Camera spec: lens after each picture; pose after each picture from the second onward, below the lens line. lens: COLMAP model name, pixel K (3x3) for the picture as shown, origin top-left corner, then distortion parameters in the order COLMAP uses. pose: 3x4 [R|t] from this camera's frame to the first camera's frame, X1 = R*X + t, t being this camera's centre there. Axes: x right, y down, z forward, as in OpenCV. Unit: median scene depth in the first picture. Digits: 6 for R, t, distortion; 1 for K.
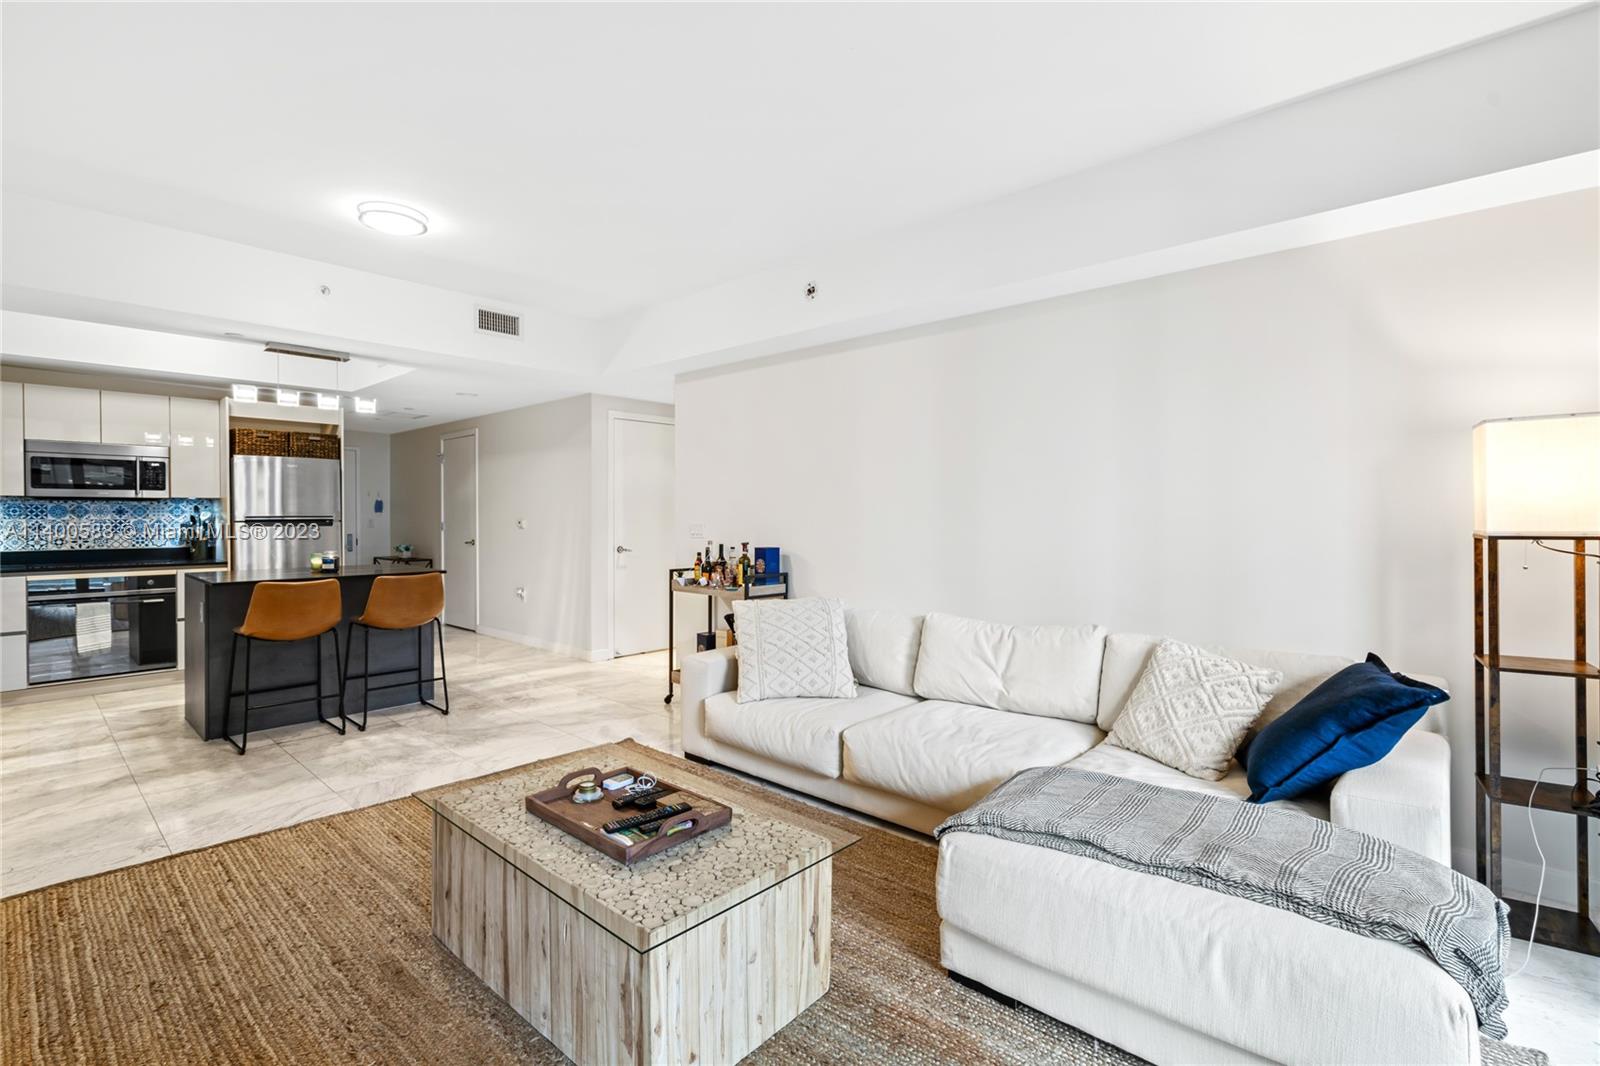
lens RADIAL K [[727.5, 0, 806.1], [0, 727.5, 521.3], [0, 0, 1]] dist [-0.001027, 0.001252]
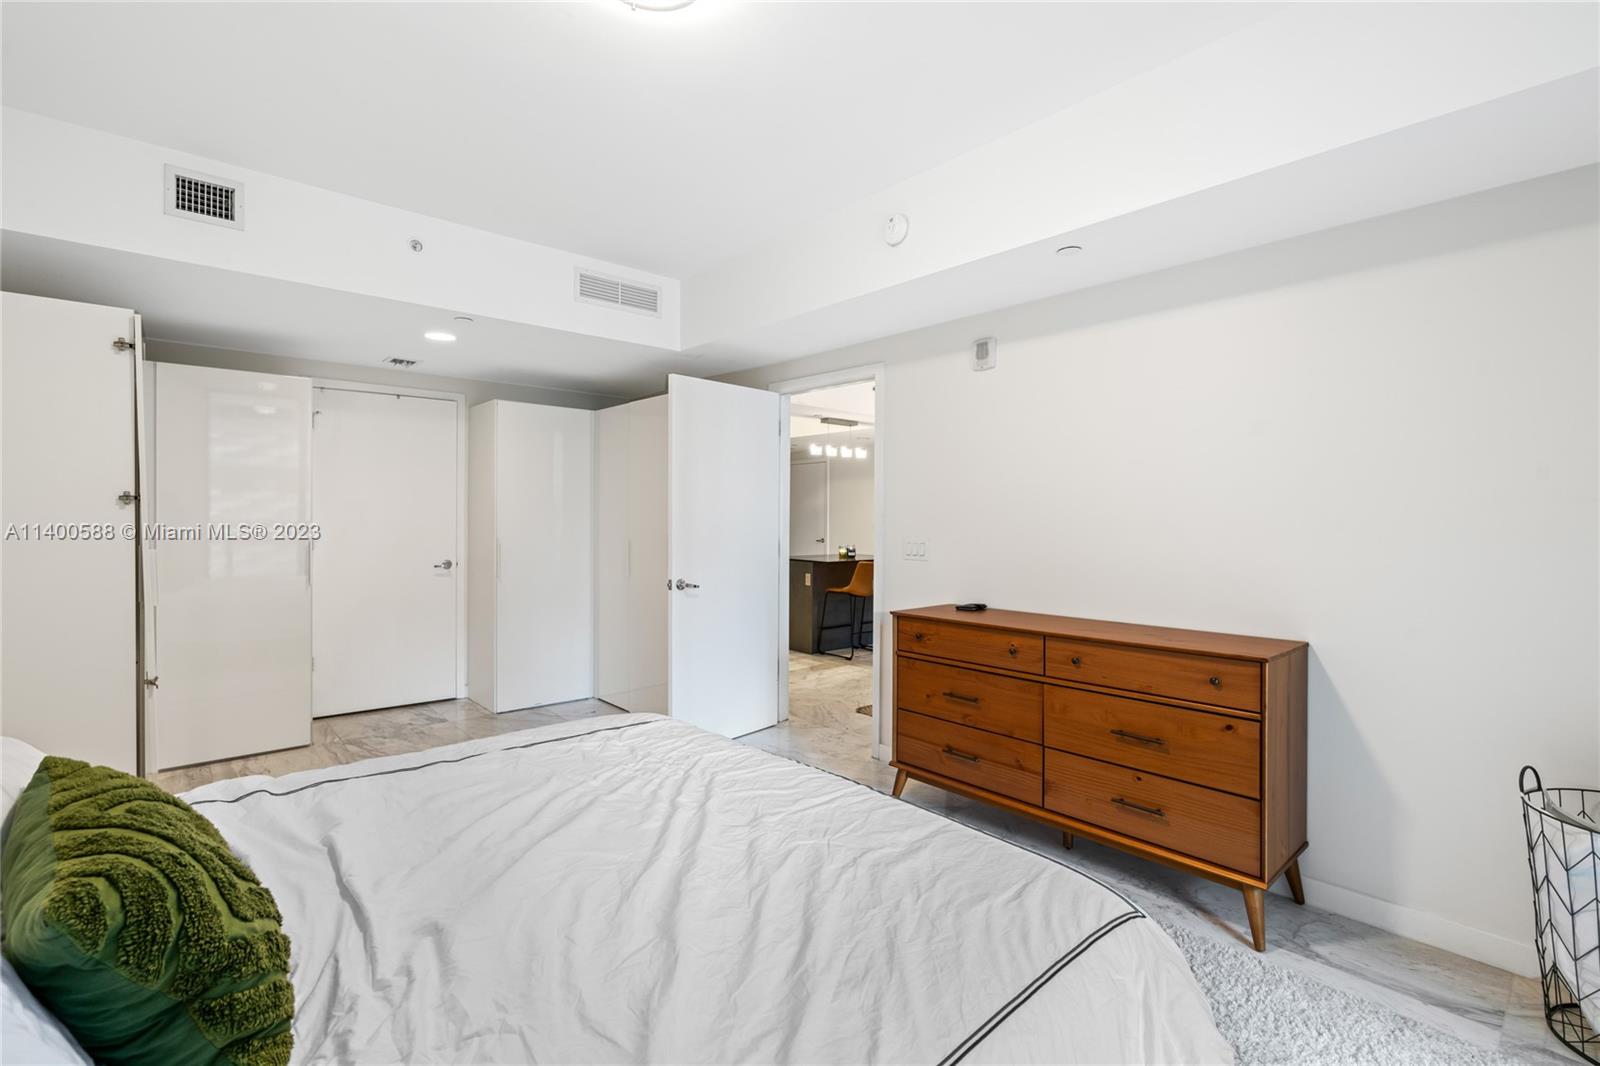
lens RADIAL K [[757.0, 0, 801.6], [0, 757.0, 517.3], [0, 0, 1]] dist [-0.000136, 0.000537]
pose [[0.994160, 0.001812, -0.107905, -0.542683], [-0.002567, 0.999973, -0.006852, -0.007107], [0.107890, 0.007089, 0.994138, -0.634627]]
